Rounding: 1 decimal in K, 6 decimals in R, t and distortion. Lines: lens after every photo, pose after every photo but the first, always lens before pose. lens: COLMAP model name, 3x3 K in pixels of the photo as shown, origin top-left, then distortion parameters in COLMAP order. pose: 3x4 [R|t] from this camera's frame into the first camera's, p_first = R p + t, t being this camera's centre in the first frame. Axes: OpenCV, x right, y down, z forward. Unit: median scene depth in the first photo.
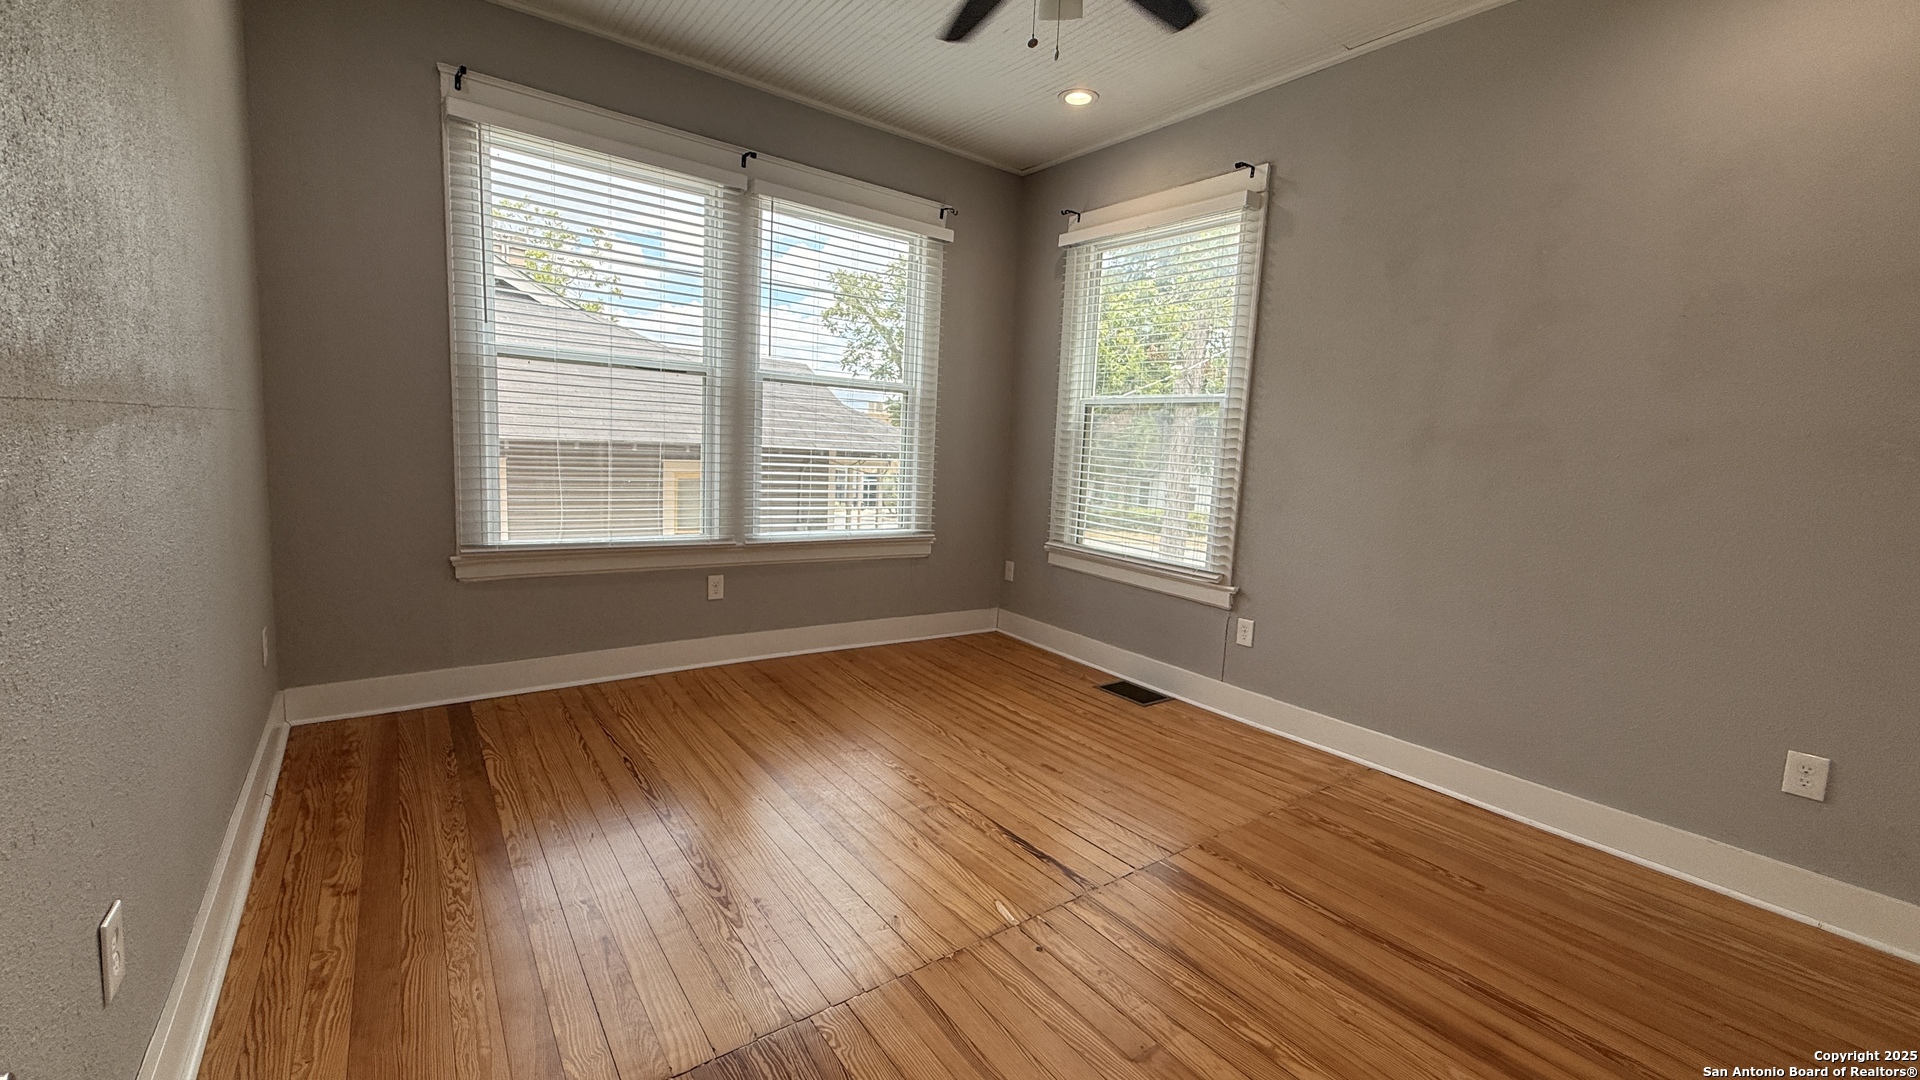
lens RADIAL K [[759.8, 0, 954.2], [0, 759.8, 535.1], [0, 0, 1]] dist [0.000130, 0.000001]
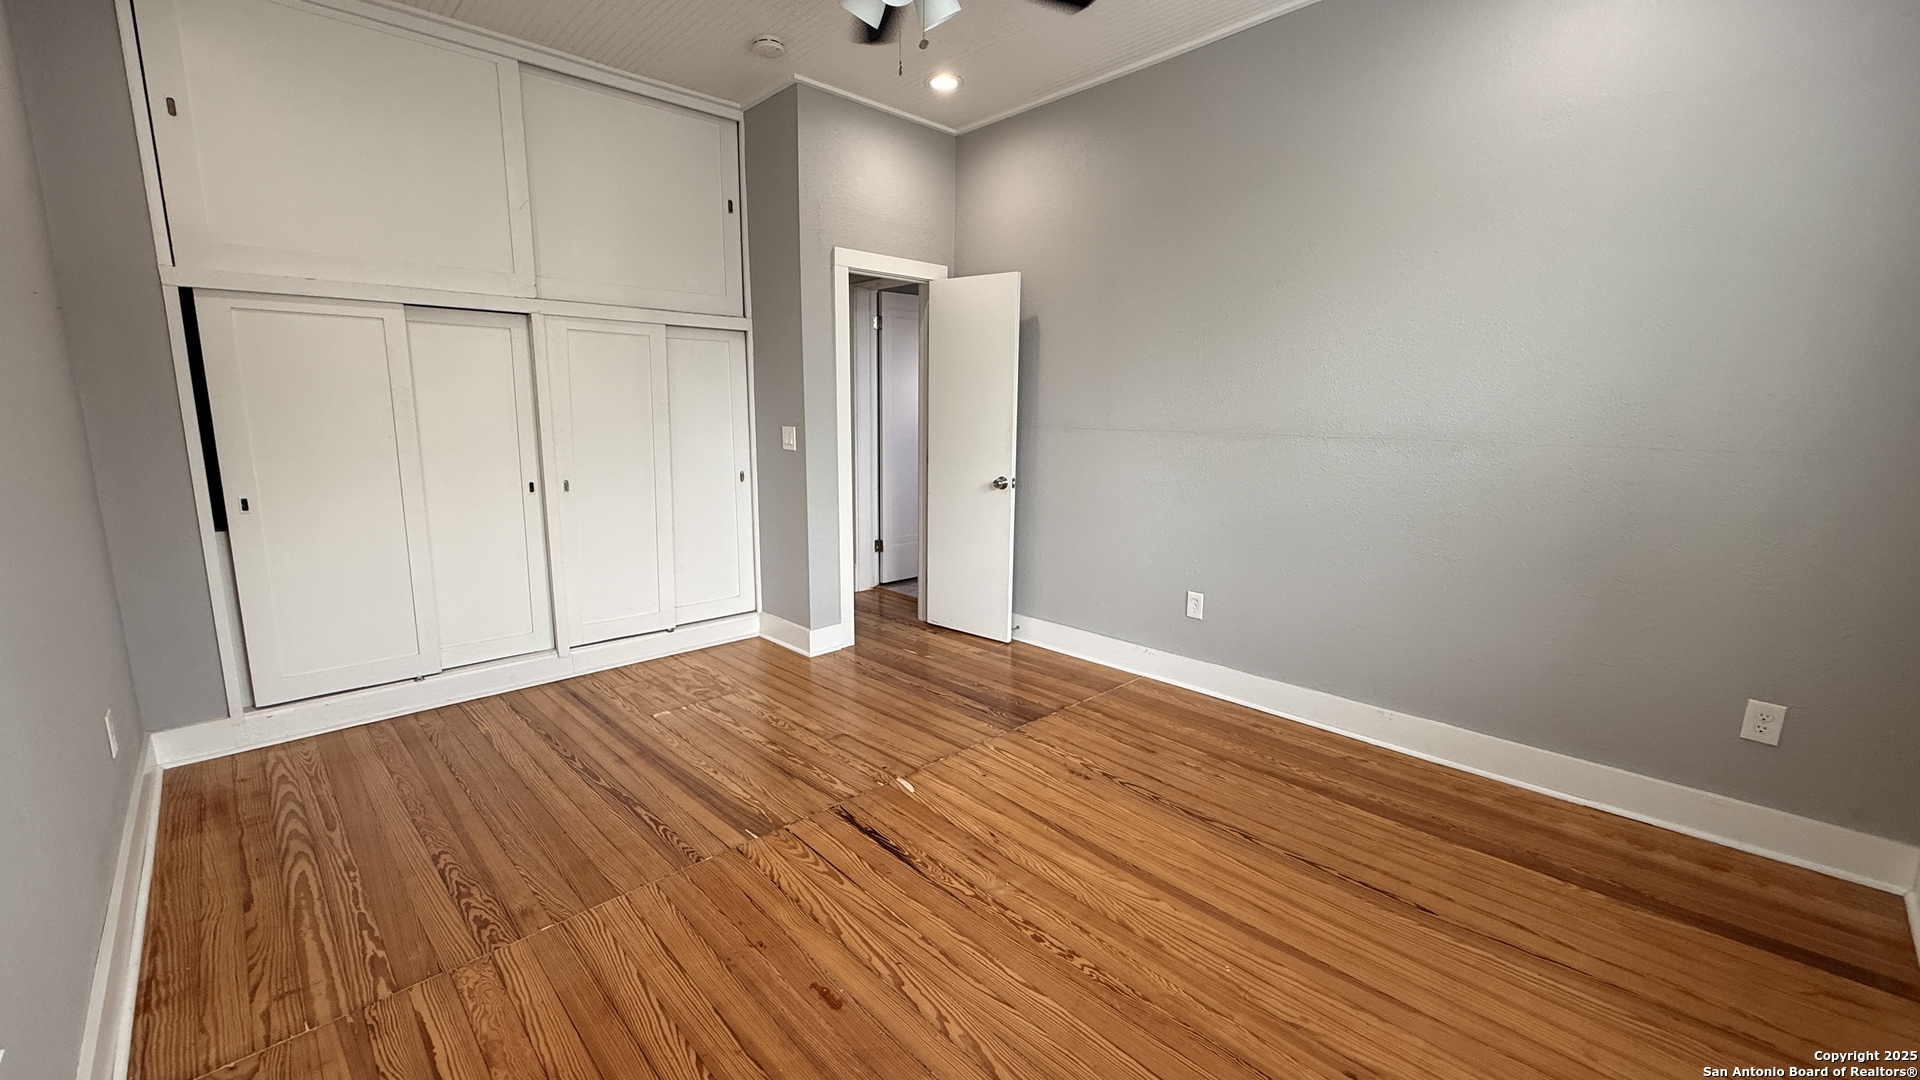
lens RADIAL K [[759.8, 0, 954.2], [0, 759.8, 535.1], [0, 0, 1]] dist [0.000130, 0.000001]
pose [[-0.991279, -0.033319, -0.127502, 0.142378], [-0.068465, 0.956901, 0.282228, -0.262085], [0.112603, 0.288496, -0.950837, 1.801543]]
